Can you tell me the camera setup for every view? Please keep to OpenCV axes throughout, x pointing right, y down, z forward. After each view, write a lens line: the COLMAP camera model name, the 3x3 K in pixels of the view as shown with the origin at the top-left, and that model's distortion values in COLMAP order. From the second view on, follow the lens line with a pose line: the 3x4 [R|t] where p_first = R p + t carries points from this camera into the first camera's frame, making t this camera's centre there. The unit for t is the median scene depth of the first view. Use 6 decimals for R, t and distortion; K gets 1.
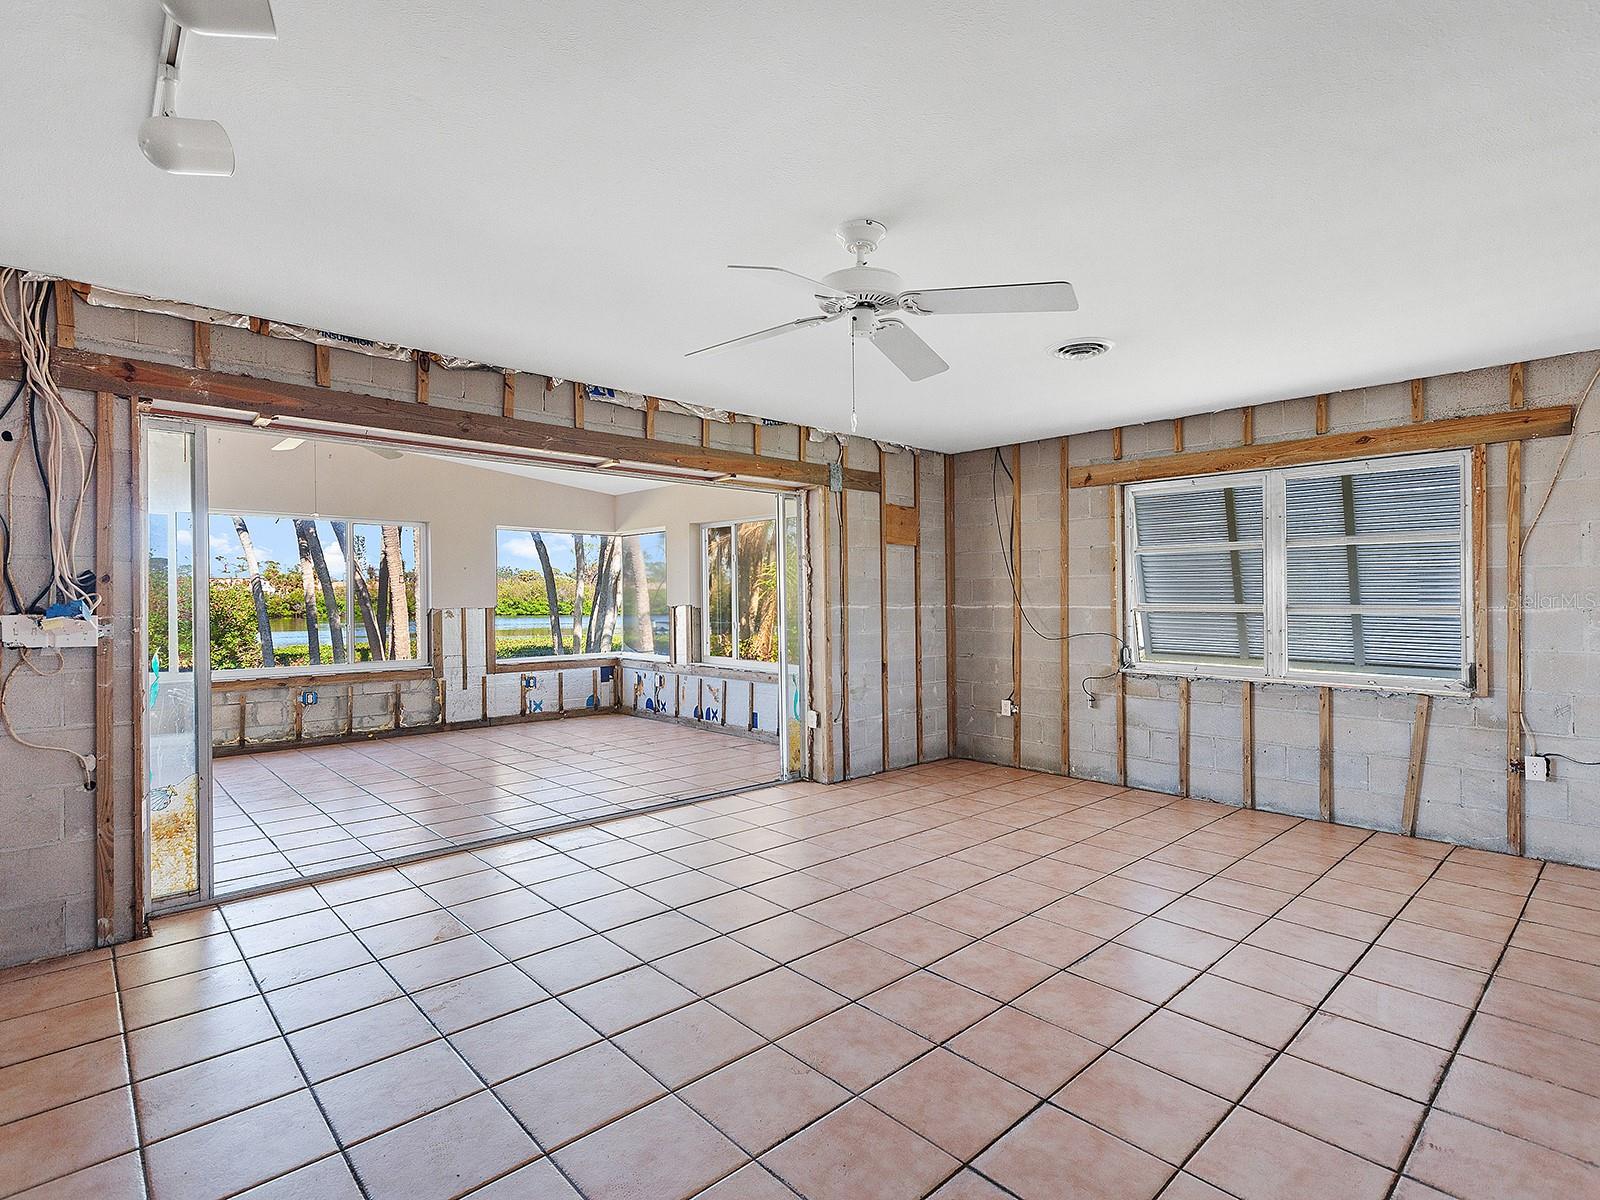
lens RADIAL K [[801.7, 0, 809.2], [0, 801.7, 598.7], [0, 0, 1]] dist [0.012795, -0.000610]
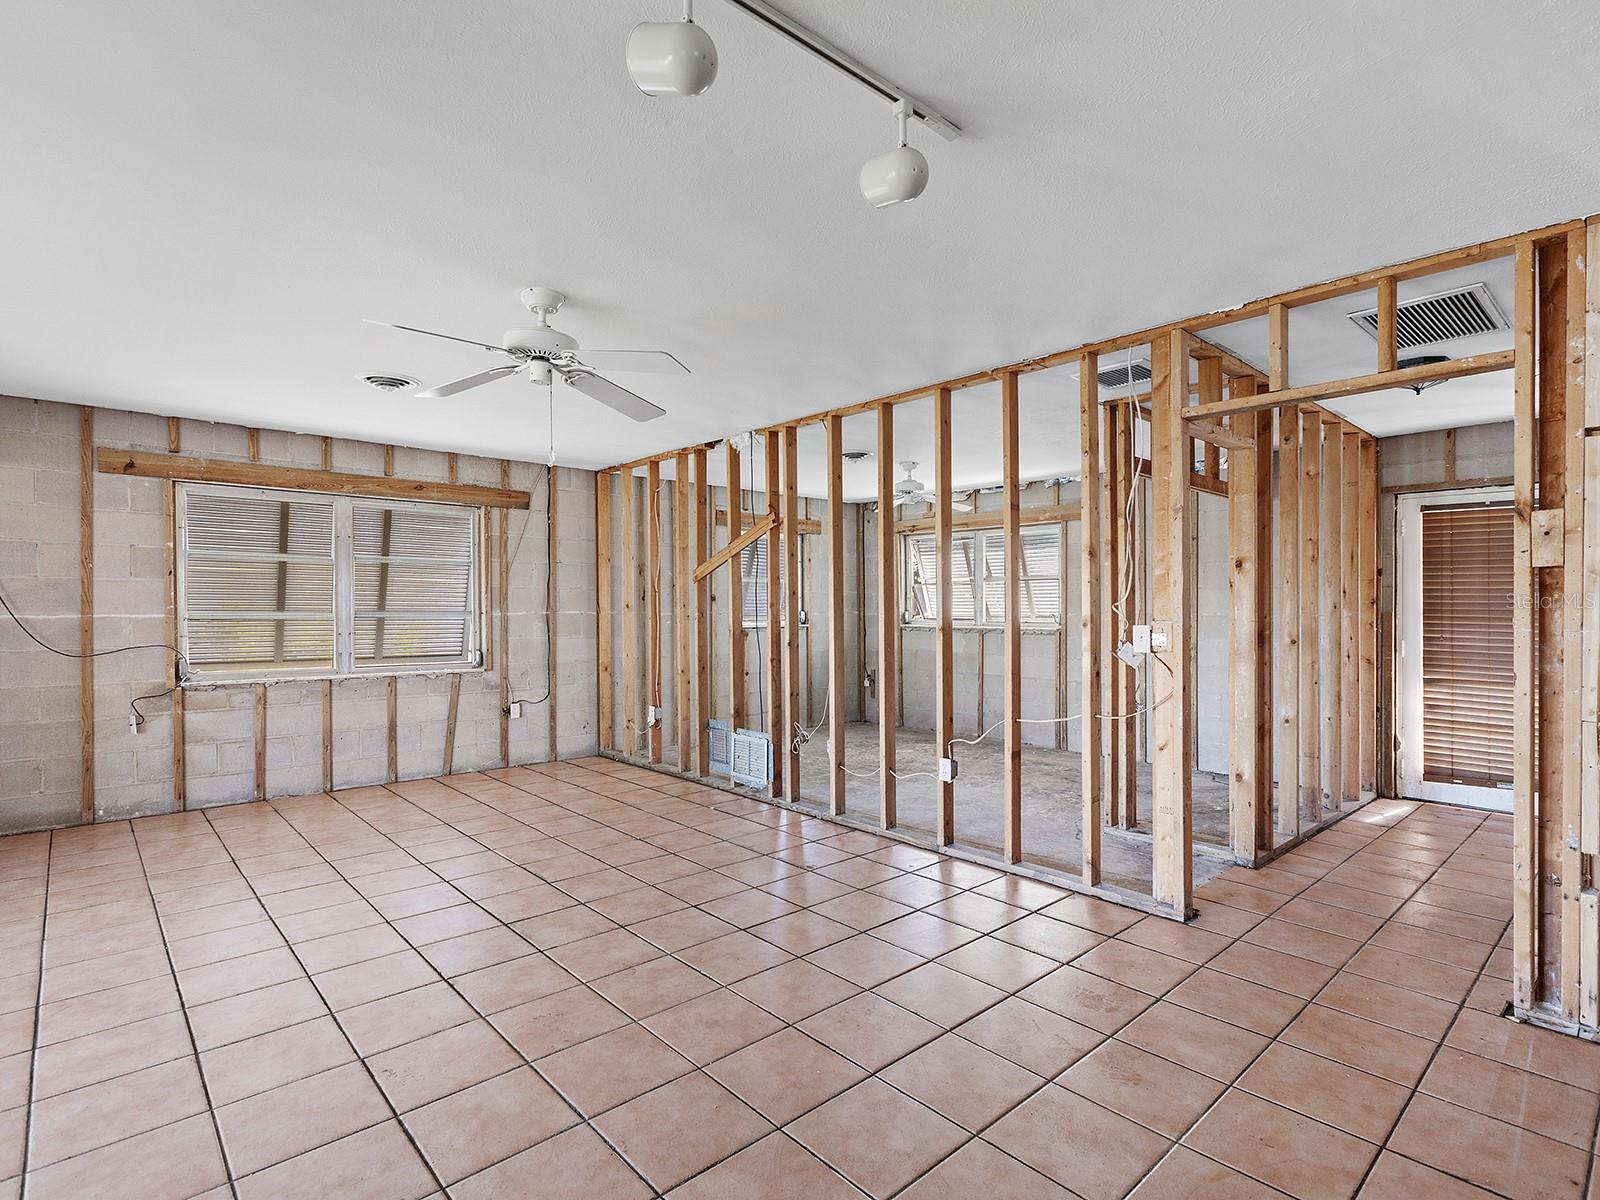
lens RADIAL K [[801.7, 0, 804.2], [0, 801.7, 606.1], [0, 0, 1]] dist [0.012795, -0.000610]
pose [[0.019768, 0.002676, 0.999801, -0.362787], [-0.001361, 0.999996, -0.002649, 0.001179], [-0.999804, -0.001308, 0.019771, 0.195714]]
